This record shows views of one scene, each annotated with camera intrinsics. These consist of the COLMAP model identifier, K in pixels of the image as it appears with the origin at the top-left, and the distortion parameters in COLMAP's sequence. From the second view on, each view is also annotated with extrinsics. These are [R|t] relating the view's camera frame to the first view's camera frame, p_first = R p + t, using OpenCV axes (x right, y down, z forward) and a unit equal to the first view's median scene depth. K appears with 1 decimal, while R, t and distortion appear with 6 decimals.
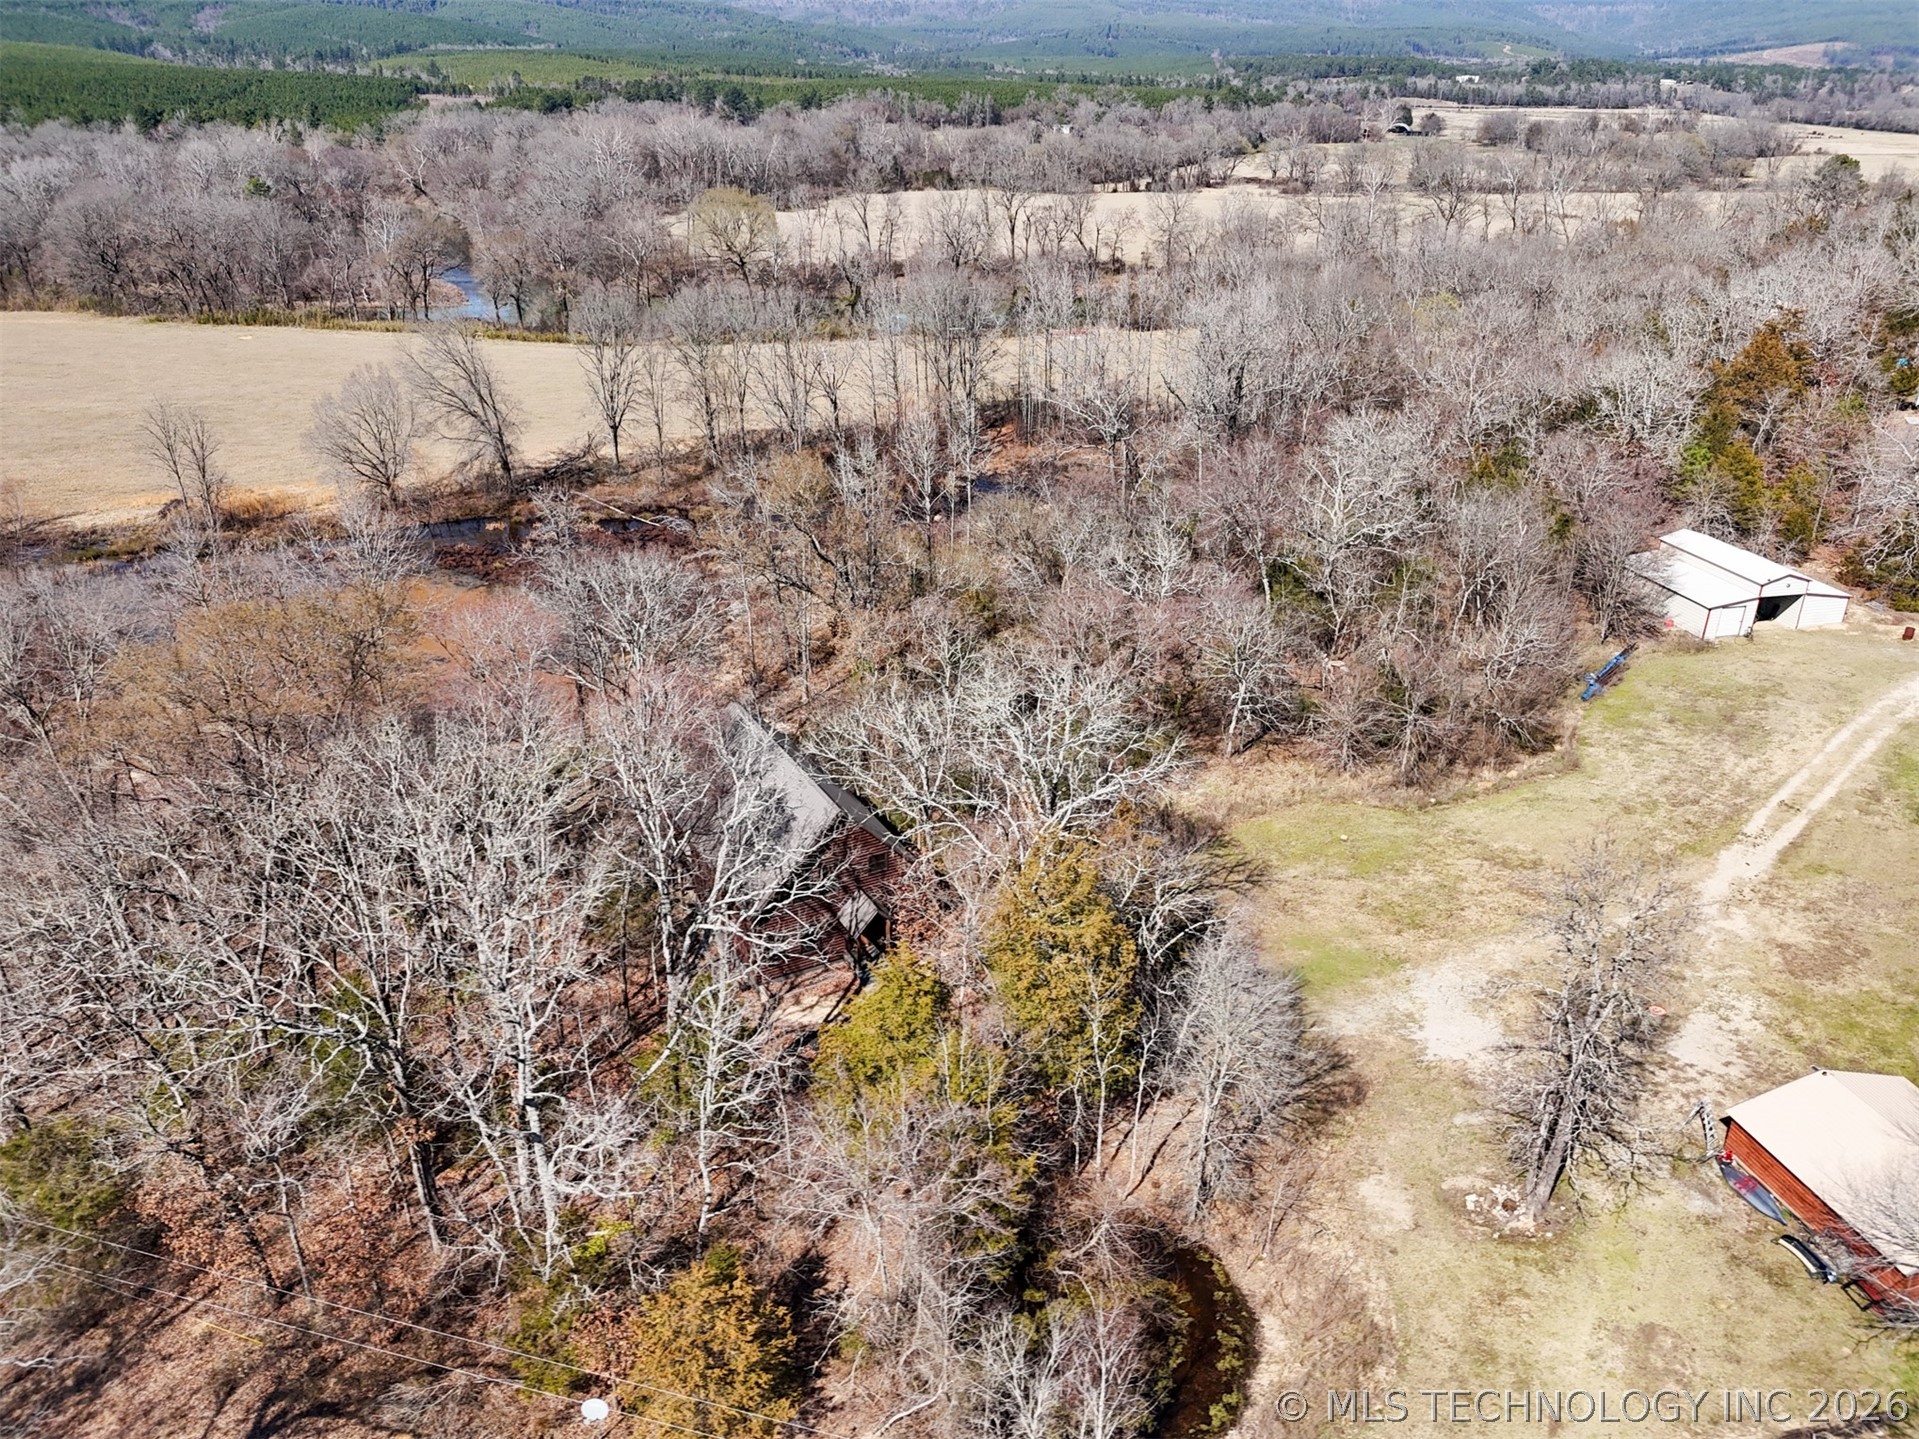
lens RADIAL K [[1404.1, 0, 963.6], [0, 1404.1, 740.9], [0, 0, 1]] dist [0.049001, -0.042591]
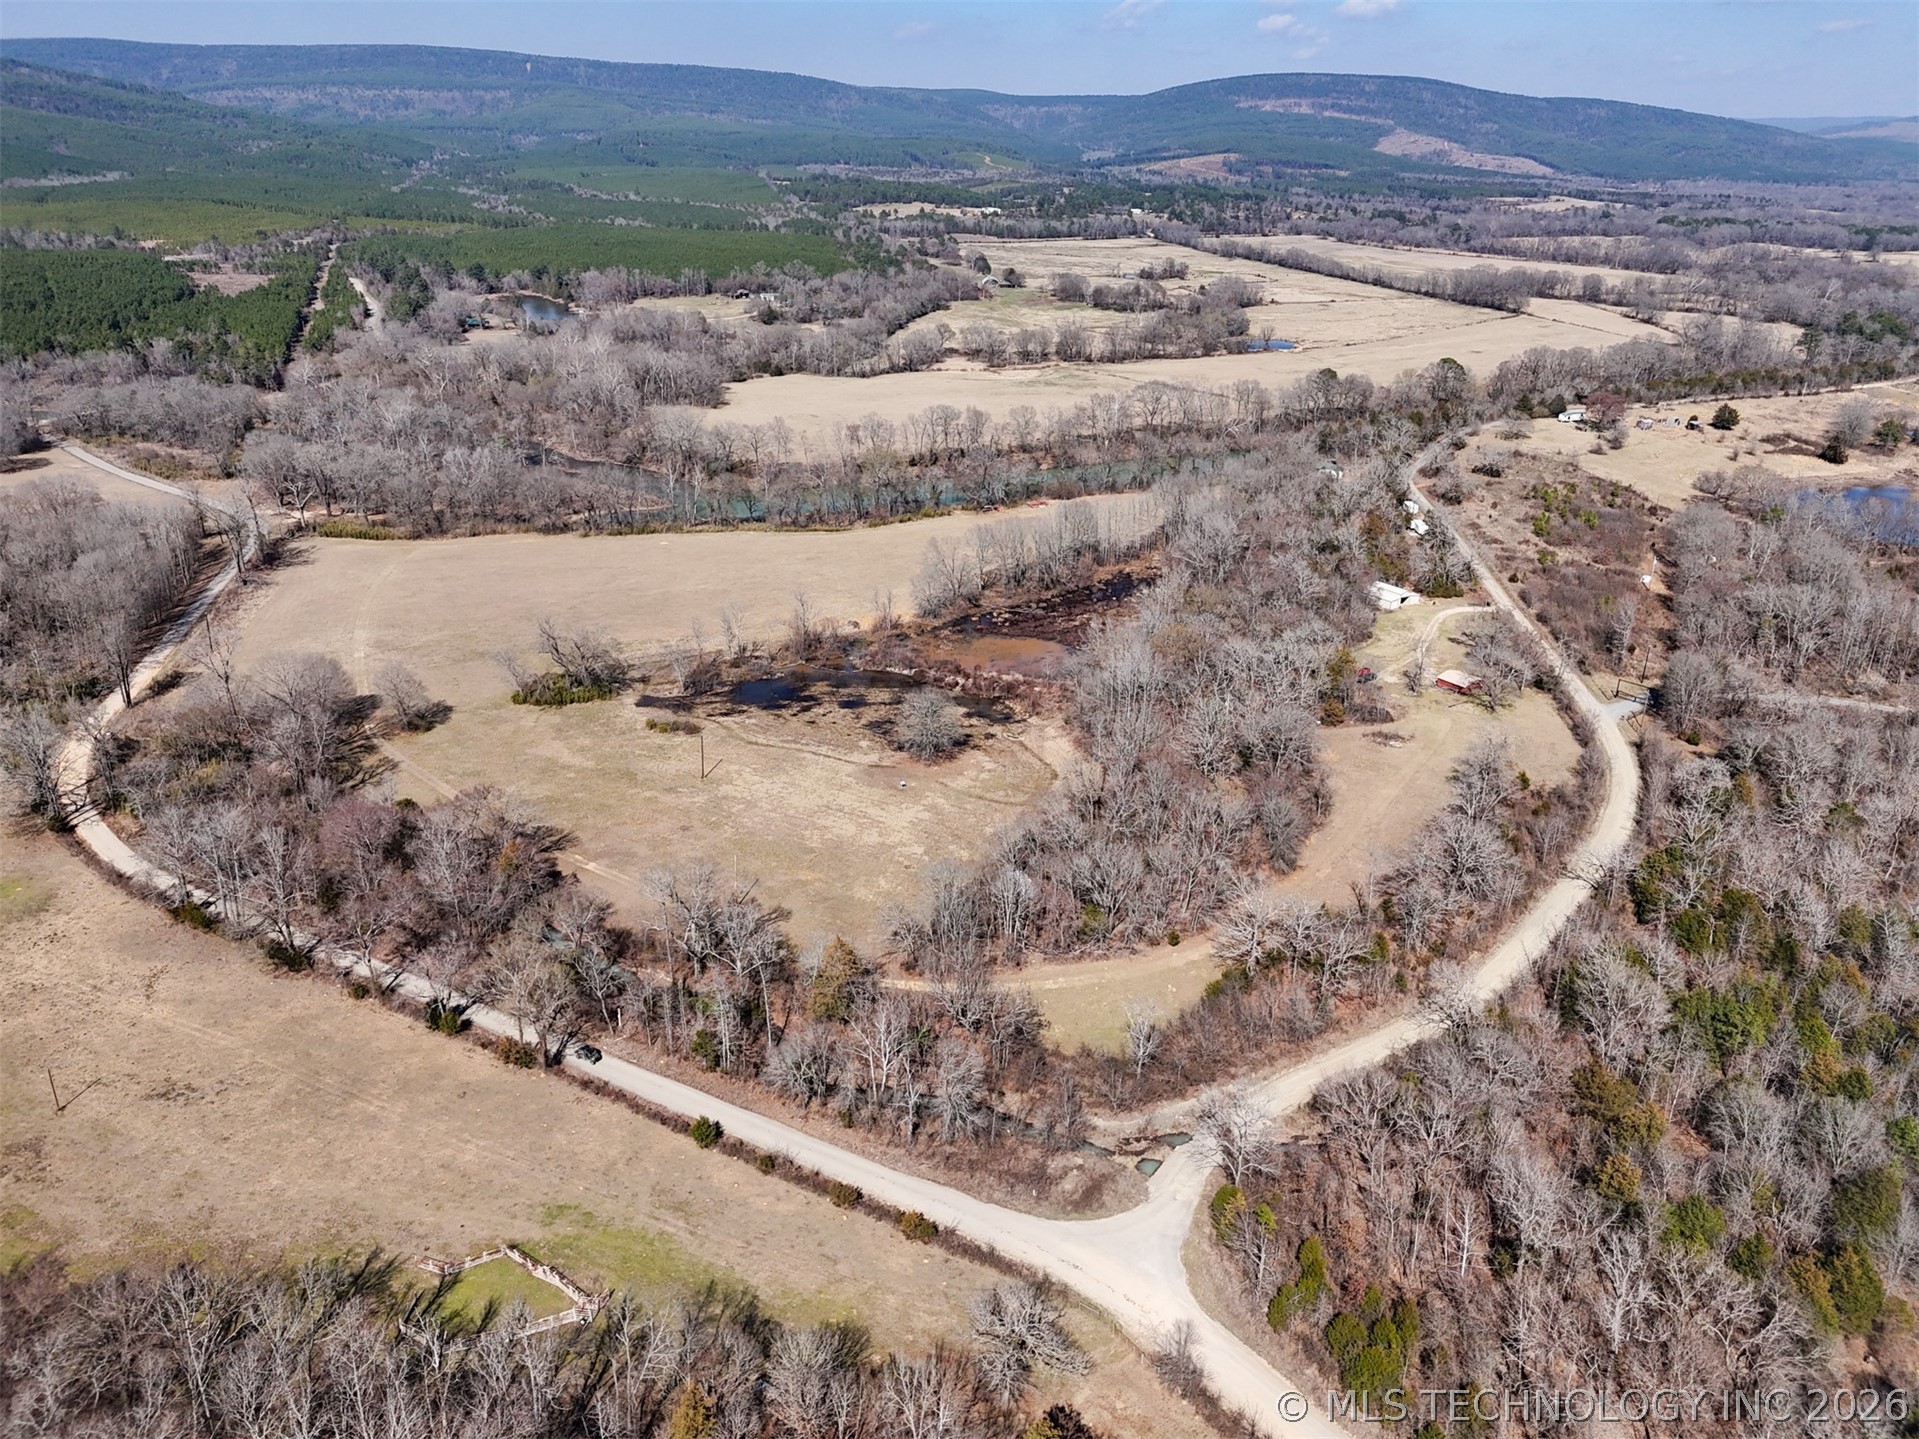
lens RADIAL K [[1404.1, 0, 960.2], [0, 1404.1, 723.8], [0, 0, 1]] dist [0.049001, -0.042591]
pose [[0.942060, -0.125805, 0.310959, -1.670409], [0.140720, 0.989710, -0.025908, 0.157533], [-0.304500, 0.068165, 0.950070, -2.095845]]
